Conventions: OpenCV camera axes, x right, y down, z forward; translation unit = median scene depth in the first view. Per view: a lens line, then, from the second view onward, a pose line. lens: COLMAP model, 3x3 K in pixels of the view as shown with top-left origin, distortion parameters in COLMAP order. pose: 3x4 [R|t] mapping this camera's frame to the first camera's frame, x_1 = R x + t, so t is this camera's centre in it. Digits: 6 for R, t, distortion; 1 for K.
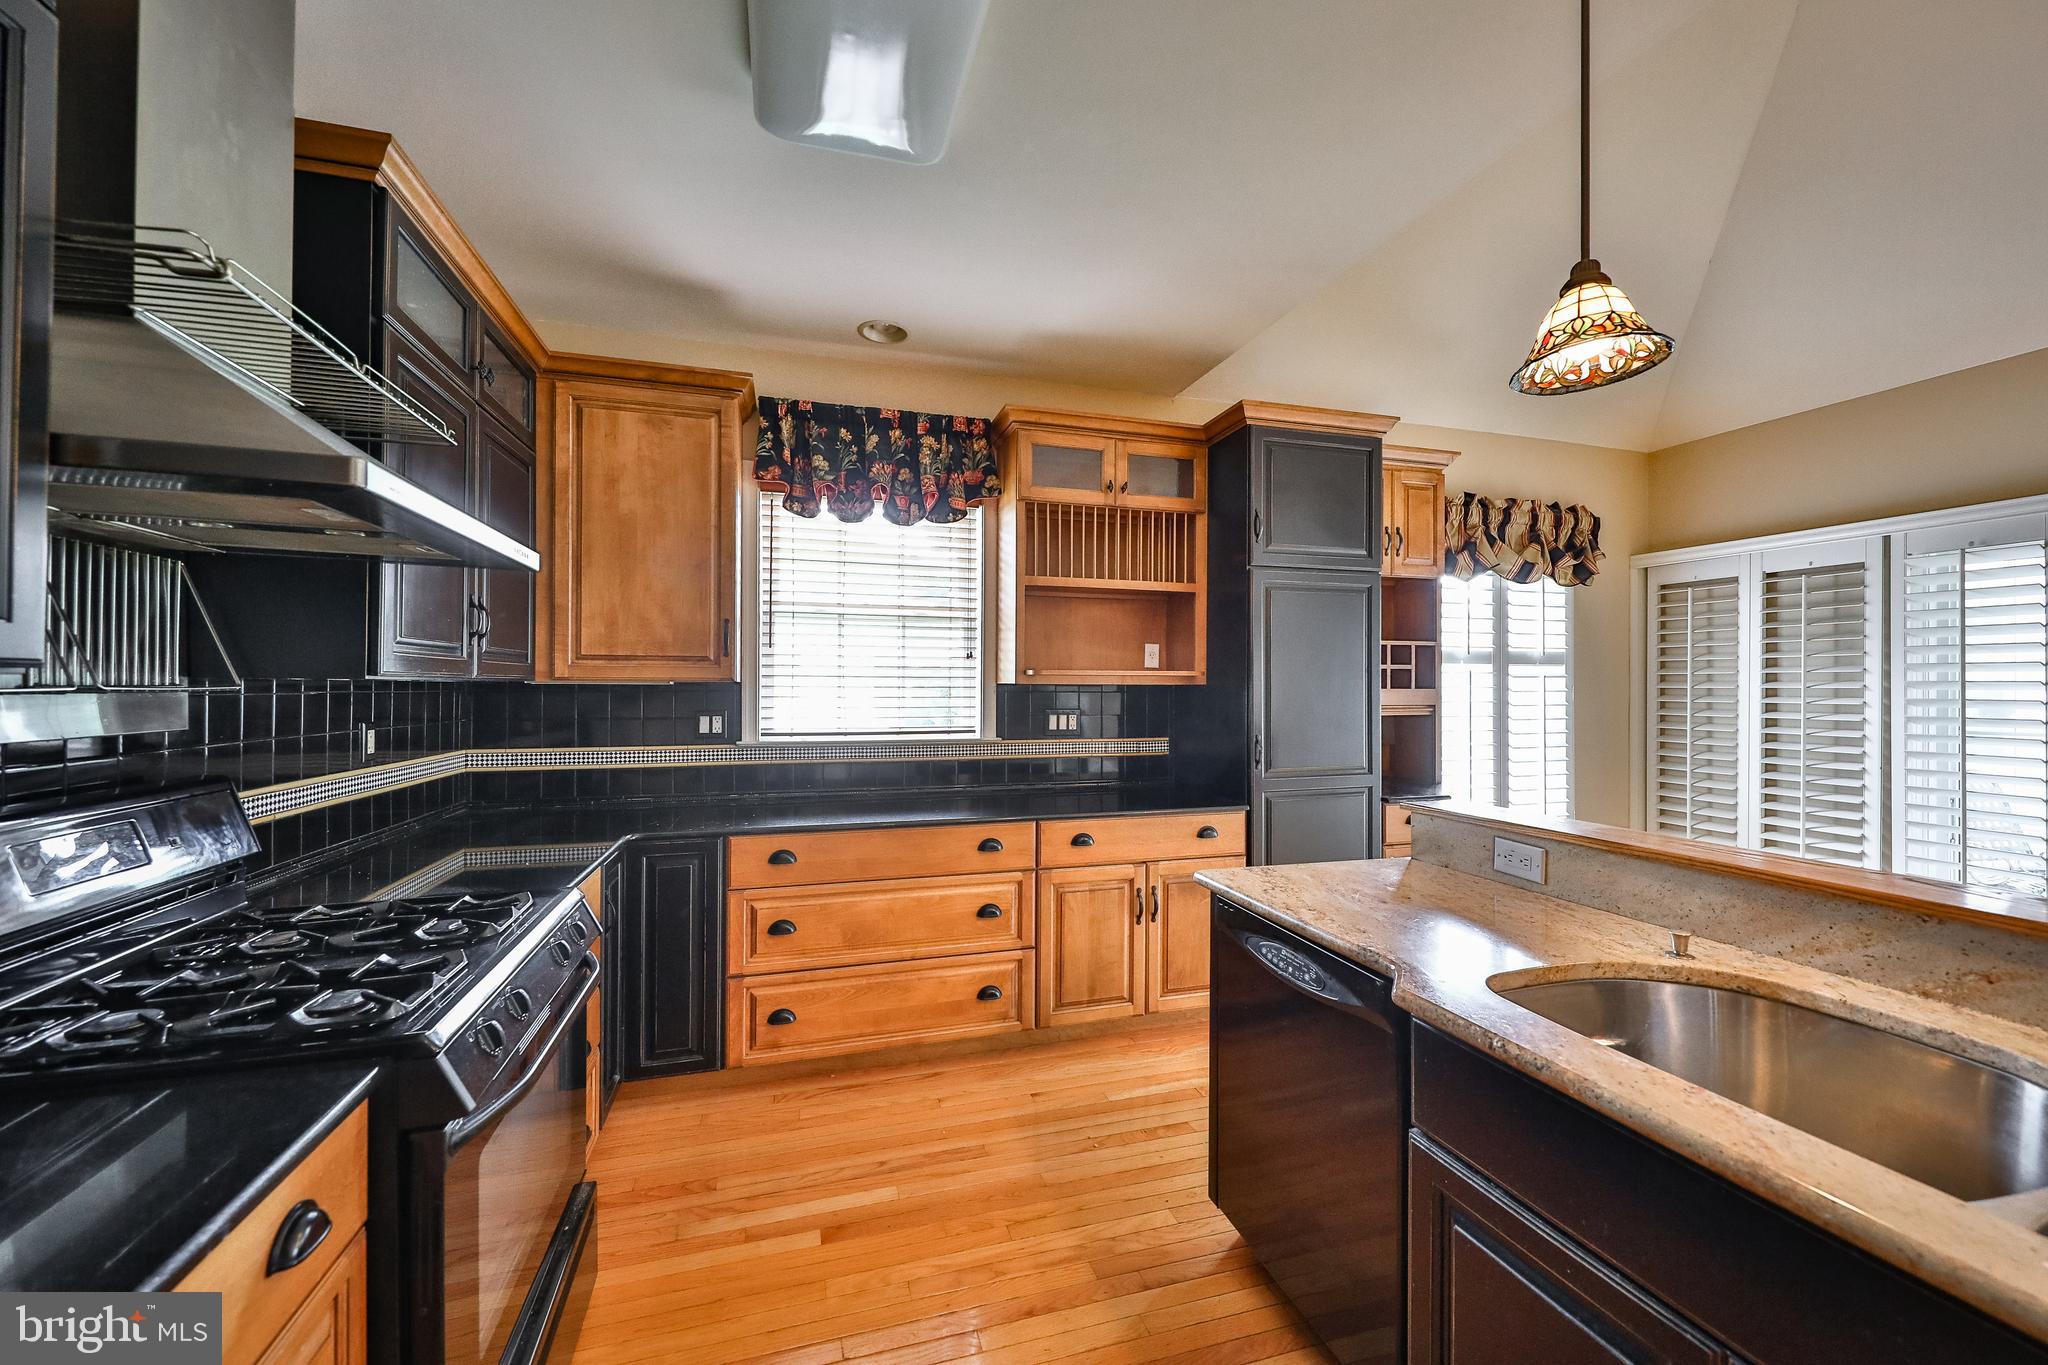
lens RADIAL K [[731.7, 0, 1025.3], [0, 731.7, 687.8], [0, 0, 1]] dist [0.002656, -0.006297]
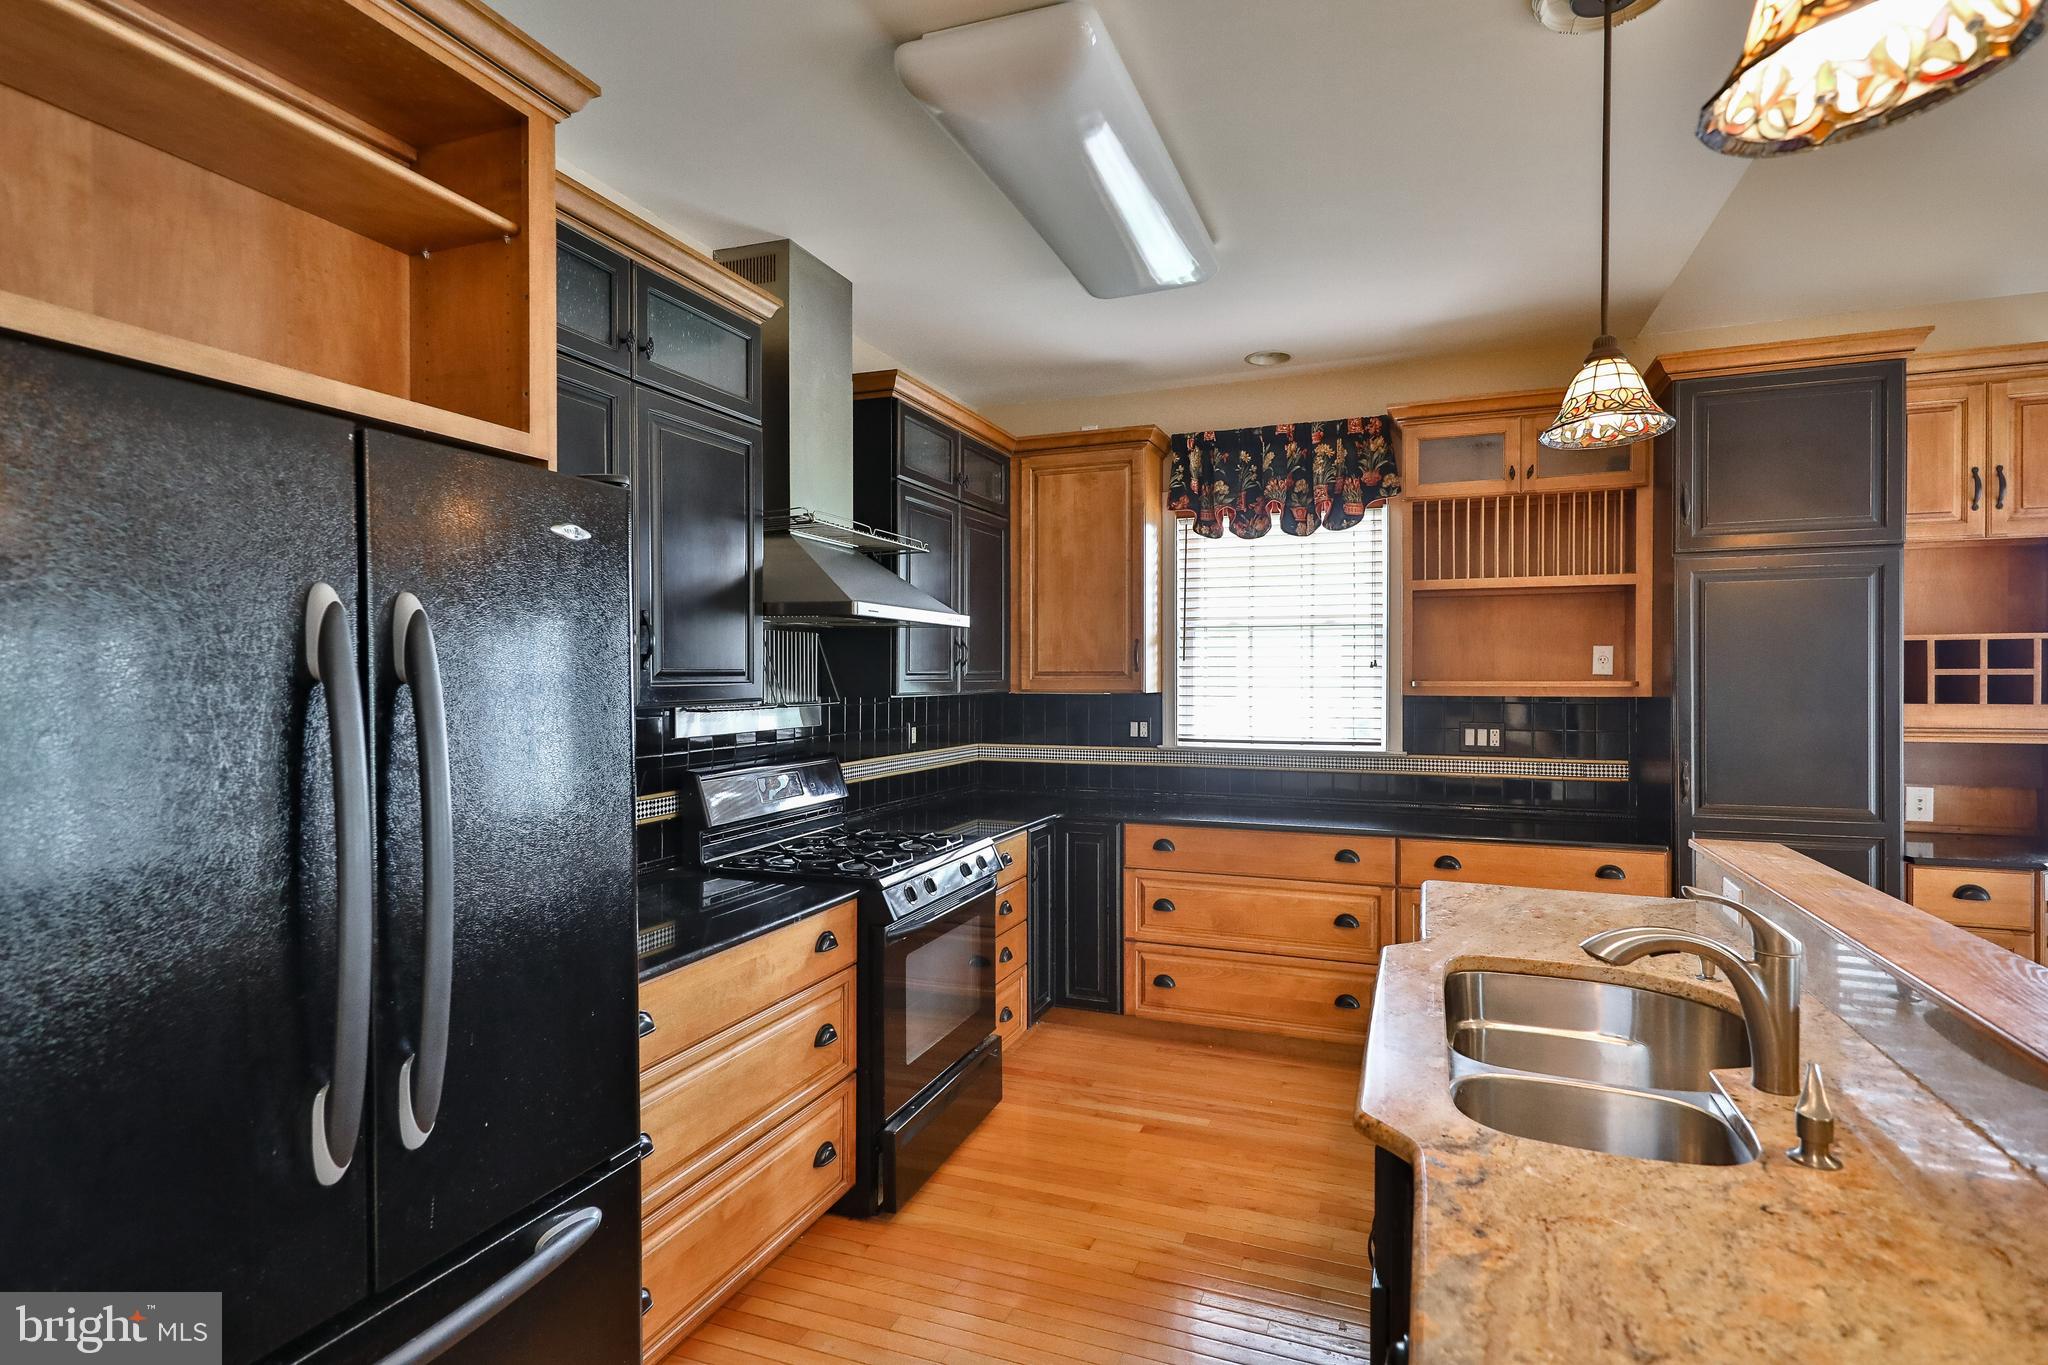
lens RADIAL K [[983.5, 0, 1033.9], [0, 983.5, 682.4], [0, 0, 1]] dist [0.000208, -0.000004]
pose [[0.770728, -0.003126, -0.637156, 0.458235], [0.006851, 0.999971, 0.003382, -0.031812], [0.637127, -0.006972, 0.770727, -0.307284]]
